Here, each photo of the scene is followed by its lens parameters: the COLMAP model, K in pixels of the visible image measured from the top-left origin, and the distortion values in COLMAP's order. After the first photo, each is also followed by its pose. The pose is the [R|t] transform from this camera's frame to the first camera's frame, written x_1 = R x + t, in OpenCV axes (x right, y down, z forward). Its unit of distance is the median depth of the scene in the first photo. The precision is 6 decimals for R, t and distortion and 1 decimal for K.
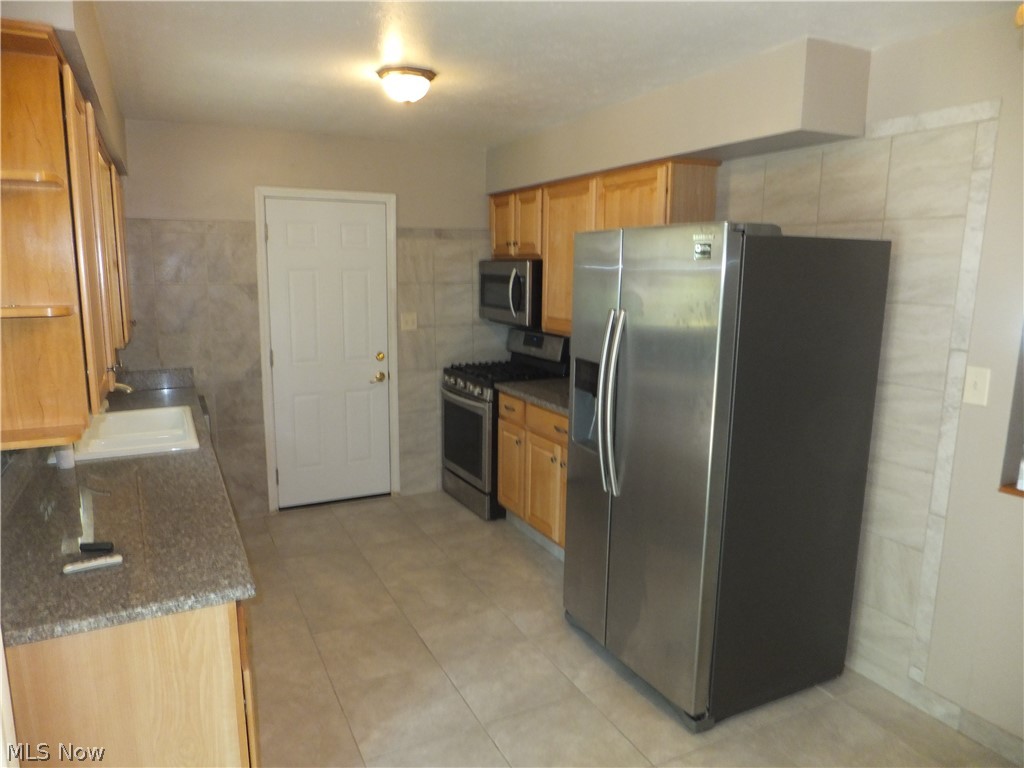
lens RADIAL K [[678.5, 0, 512.0], [0, 678.5, 384.0], [0, 0, 1]] dist [-0.006546, -0.001811]
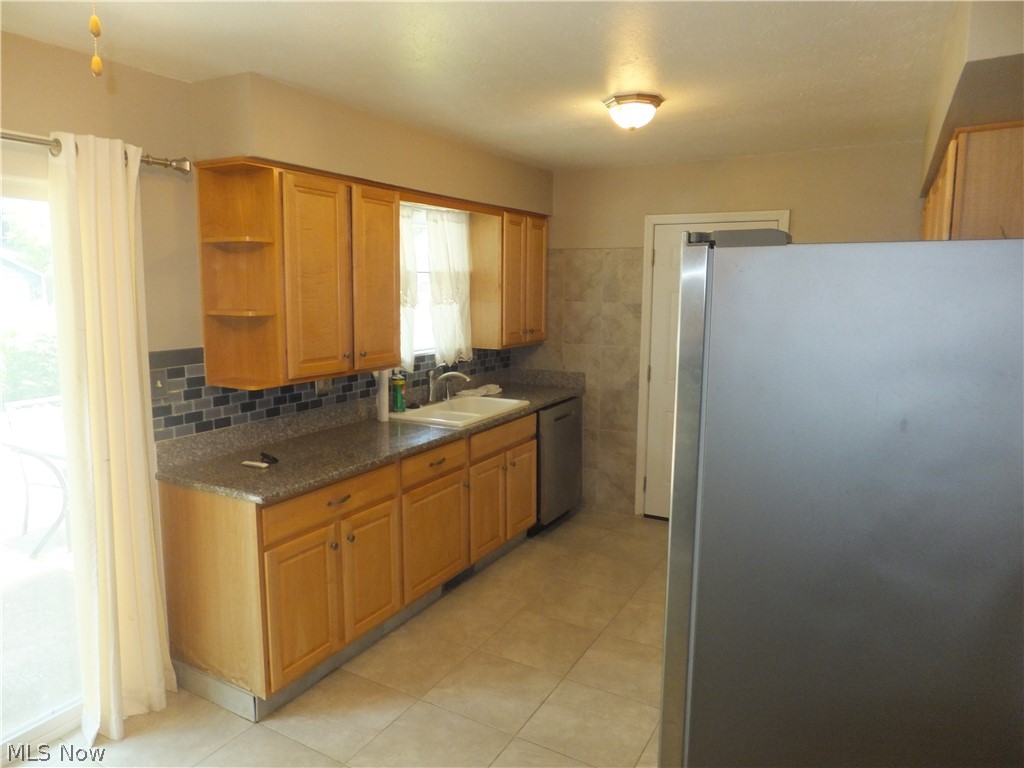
lens RADIAL K [[696.3, 0, 512.0], [0, 696.3, 384.0], [0, 0, 1]] dist [-0.004277, -0.000103]
pose [[0.562474, 0.122908, -0.817629, 0.450430], [-0.150536, 0.987584, 0.044897, -0.040971], [0.812996, 0.097829, 0.573993, 0.204742]]
